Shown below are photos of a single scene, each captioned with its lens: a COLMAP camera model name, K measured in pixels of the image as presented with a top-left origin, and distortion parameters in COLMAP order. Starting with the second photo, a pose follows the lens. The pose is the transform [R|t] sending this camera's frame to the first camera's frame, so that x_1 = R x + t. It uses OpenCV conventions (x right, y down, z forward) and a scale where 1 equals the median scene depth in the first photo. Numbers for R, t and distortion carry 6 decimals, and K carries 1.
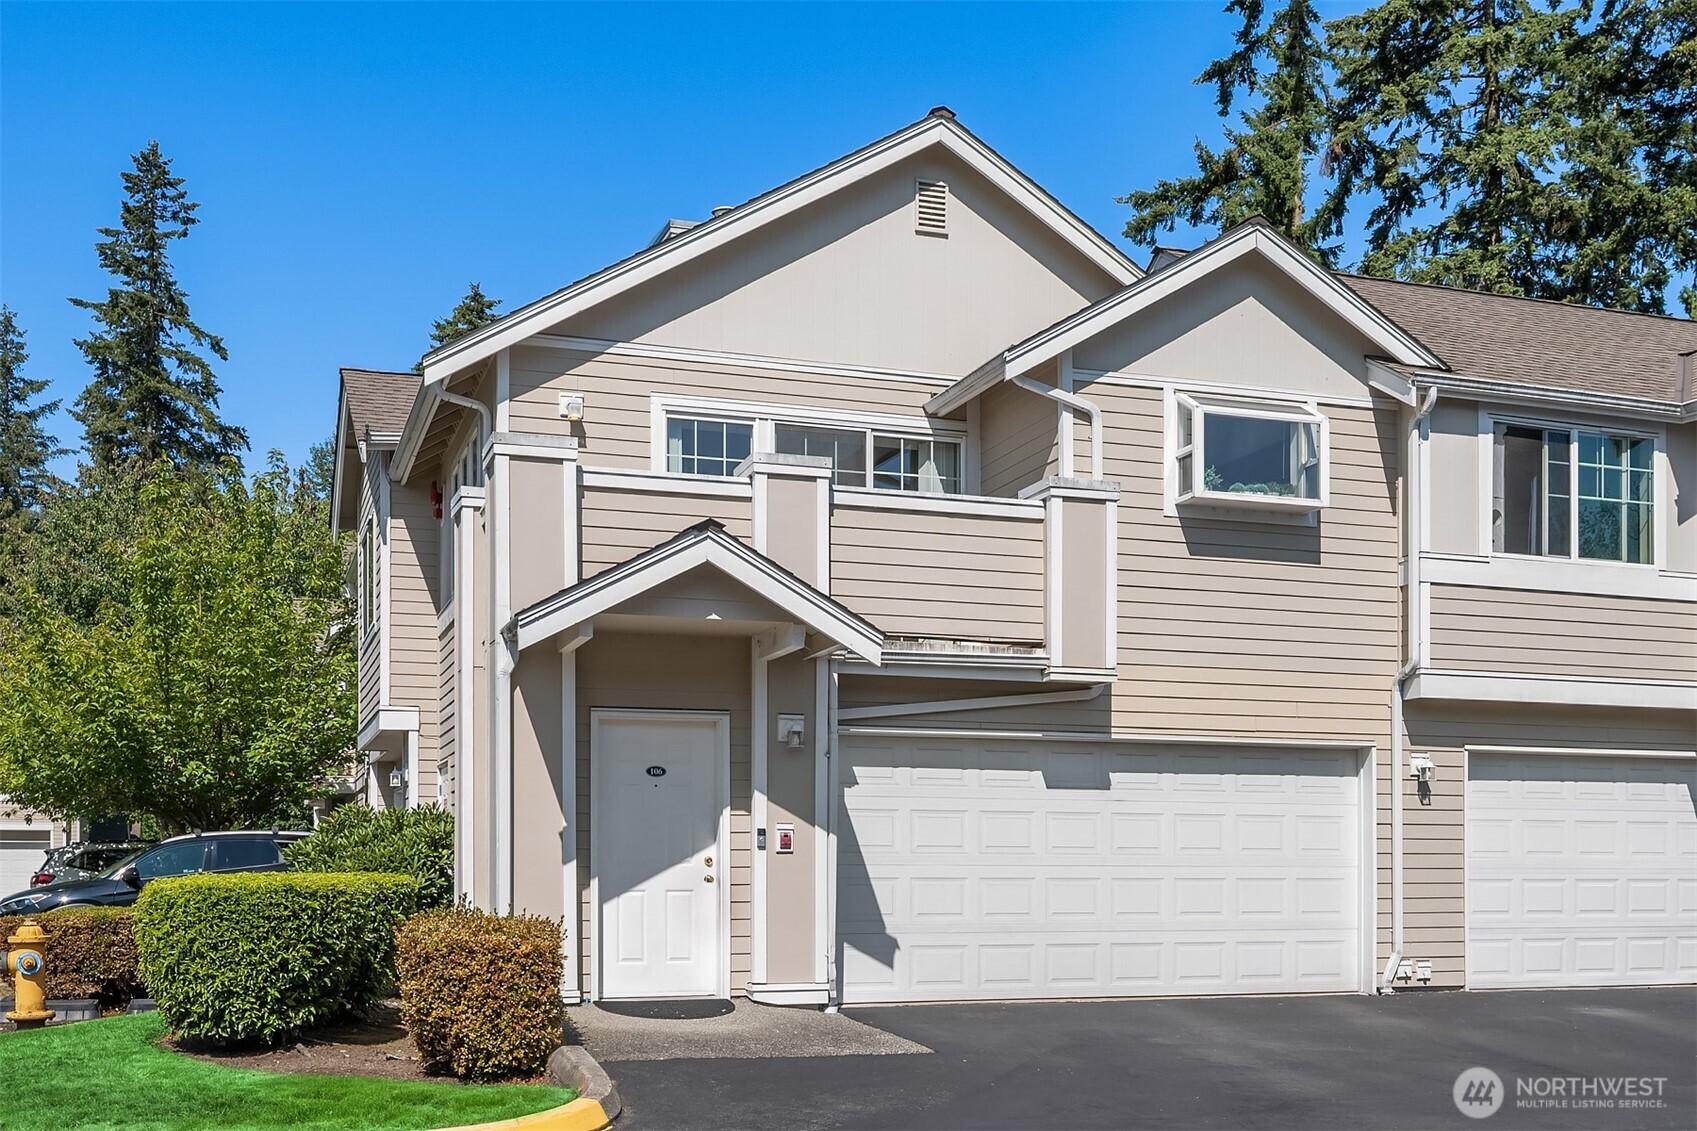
lens RADIAL K [[1784.5, 0, 848.2], [0, 1784.5, 570.8], [0, 0, 1]] dist [-0.002763, 0.000000]
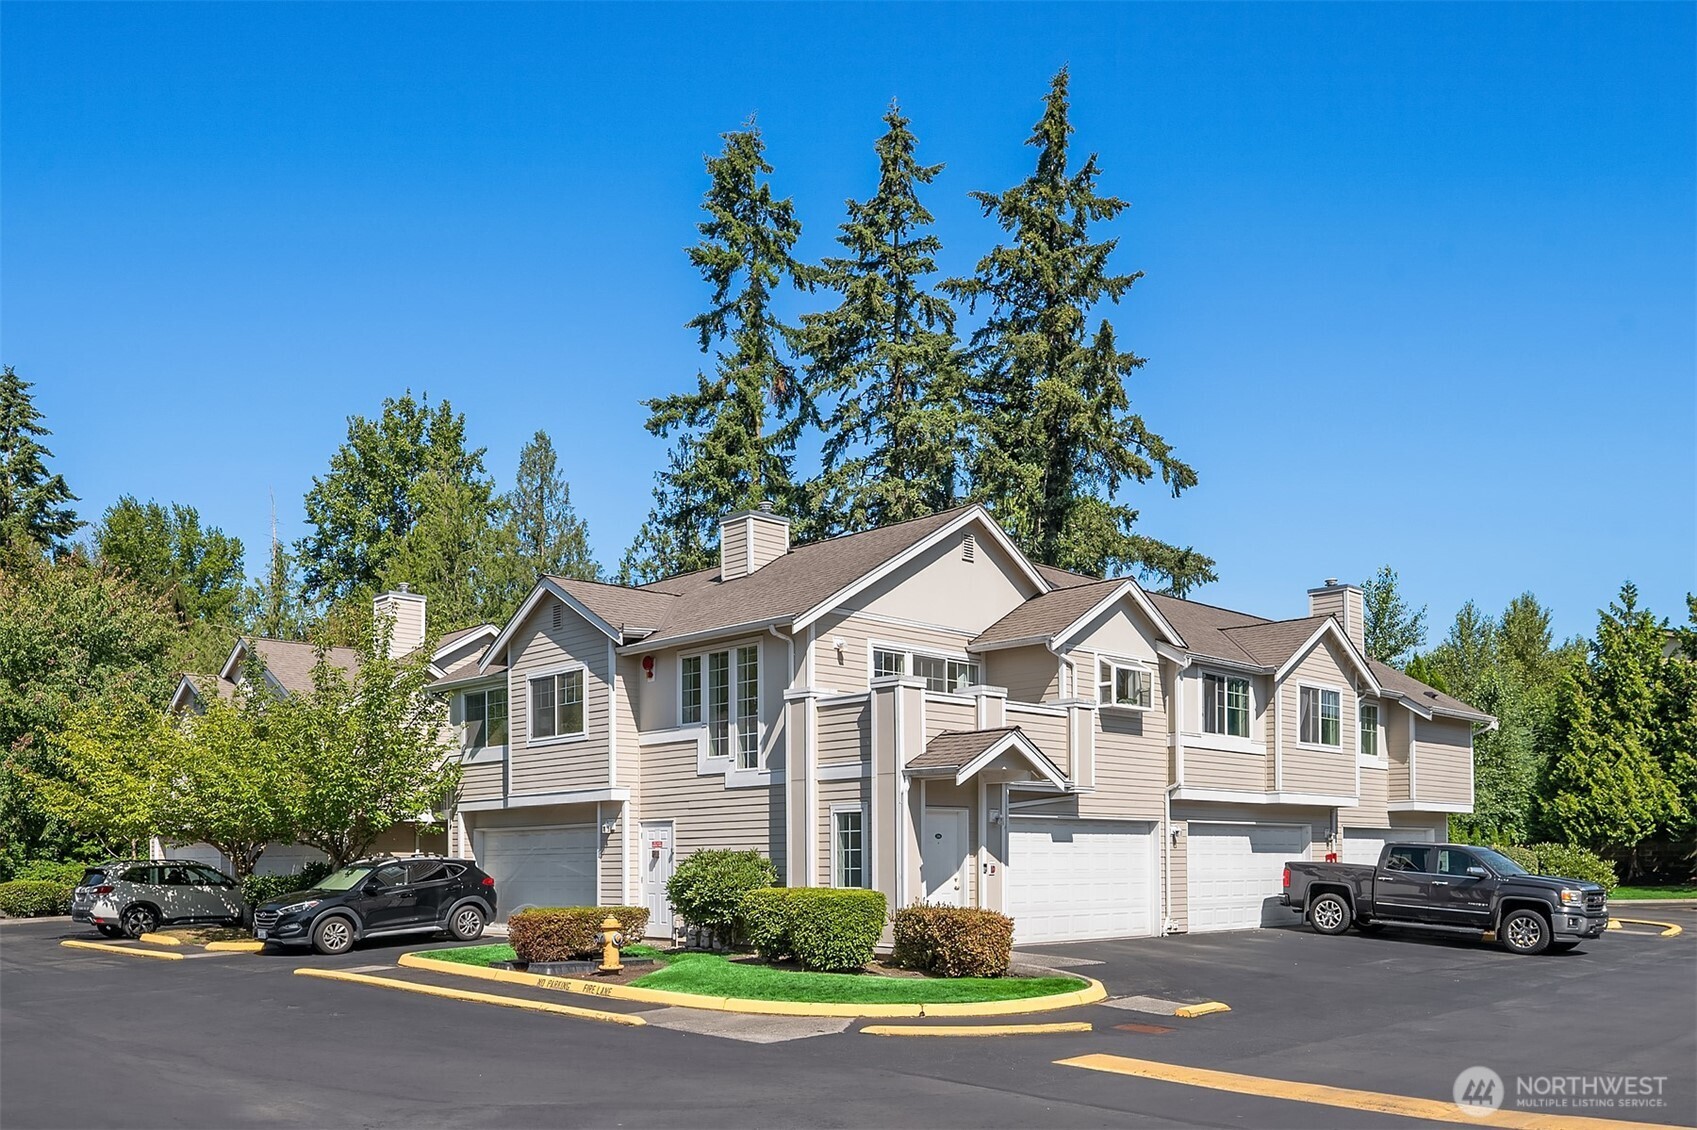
lens RADIAL K [[1341.0, 0, 848.2], [0, 1341.0, 560.8], [0, 0, 1]] dist [0.002943, 0.001127]
pose [[0.909733, 0.084817, 0.406438, -0.728919], [-0.061763, 0.995666, -0.069536, -0.078897], [-0.410574, 0.038156, 0.911029, -0.341545]]
